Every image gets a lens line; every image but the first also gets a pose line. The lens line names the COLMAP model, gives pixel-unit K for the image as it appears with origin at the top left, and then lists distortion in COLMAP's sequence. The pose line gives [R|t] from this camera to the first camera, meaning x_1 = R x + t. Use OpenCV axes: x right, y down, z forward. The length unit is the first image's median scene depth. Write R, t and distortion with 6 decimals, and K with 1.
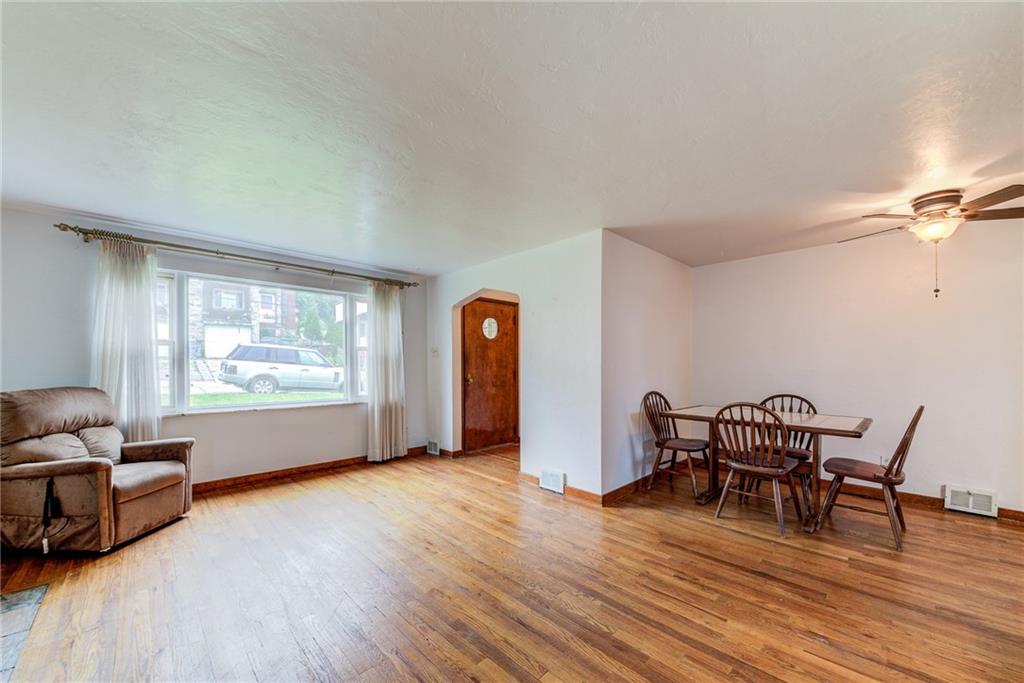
lens RADIAL K [[384.3, 0, 511.8], [0, 384.3, 368.5], [0, 0, 1]] dist [-0.000537, -0.004354]
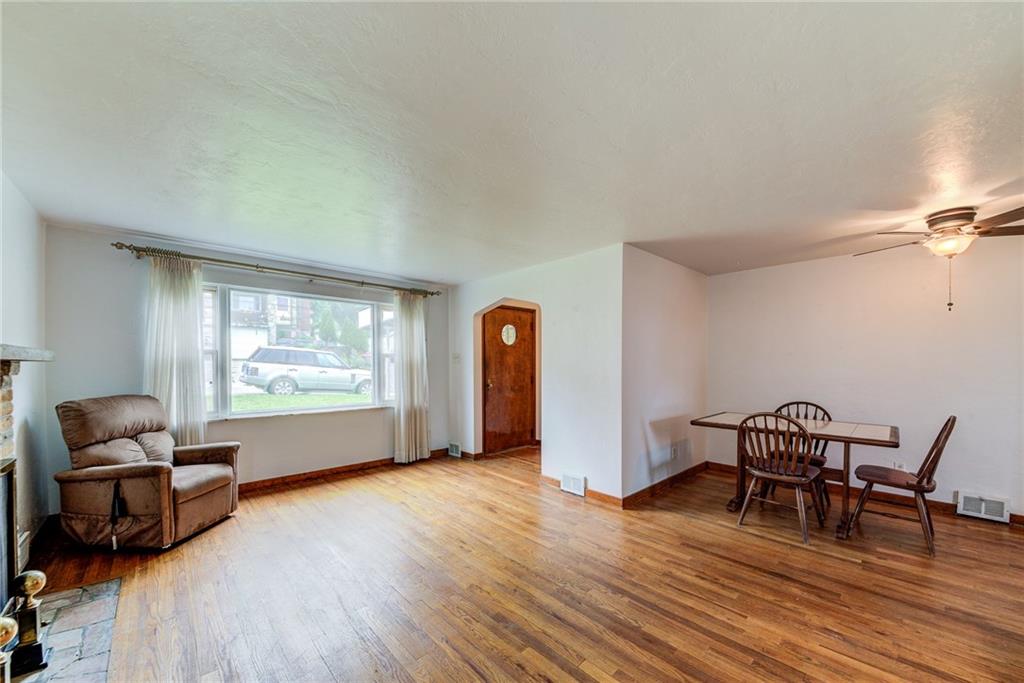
lens RADIAL K [[383.7, 0, 511.4], [0, 383.7, 369.9], [0, 0, 1]] dist [0.001867, -0.005024]
pose [[0.999763, 0.000796, -0.021739, -0.054137], [-0.000675, 0.999984, 0.005574, -0.030974], [0.021743, -0.005558, 0.999748, -0.061326]]
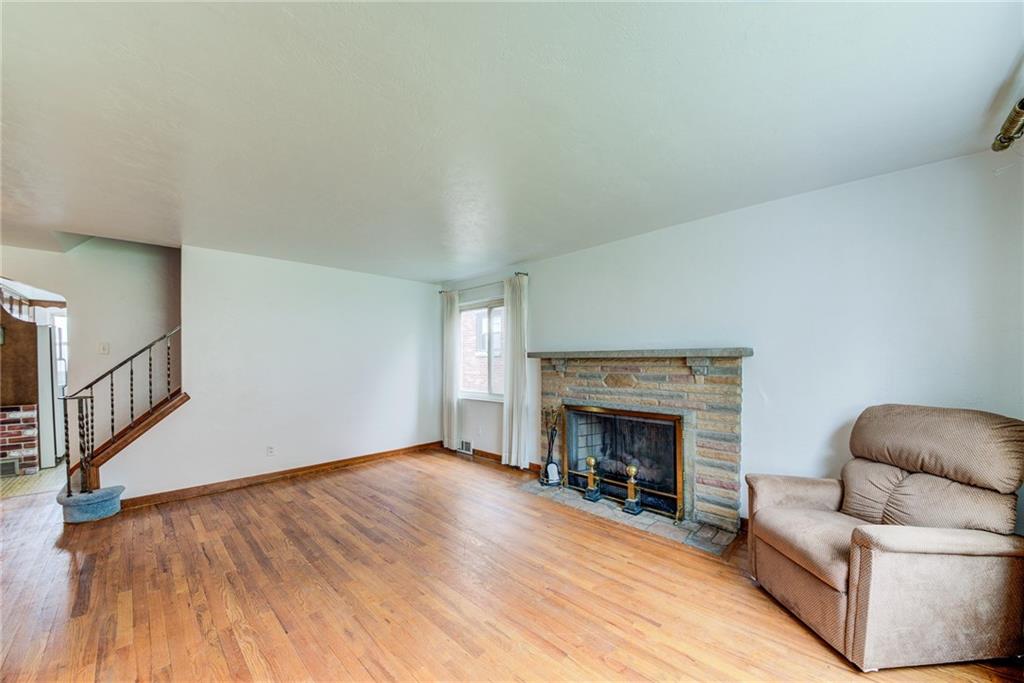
lens RADIAL K [[355.3, 0, 518.4], [0, 355.3, 361.9], [0, 0, 1]] dist [-0.031758, -0.000042]
pose [[-0.998898, 0.005479, -0.046616, -0.422844], [0.005351, 0.999982, 0.002873, -0.037550], [0.046631, 0.002620, -0.998909, 1.611999]]
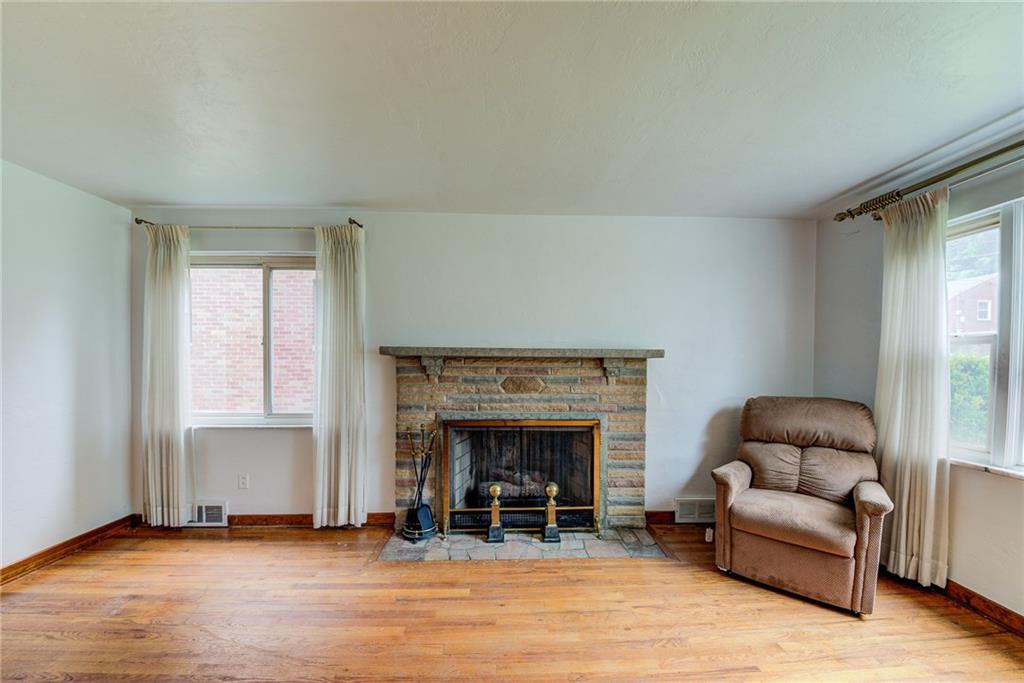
lens RADIAL K [[366.3, 0, 523.7], [0, 366.3, 364.5], [0, 0, 1]] dist [0.011470, -0.015520]
pose [[-0.663703, 0.006837, -0.747965, -0.051787], [-0.005336, 0.999890, 0.013874, -0.040315], [0.747977, 0.013199, -0.663593, 1.114325]]
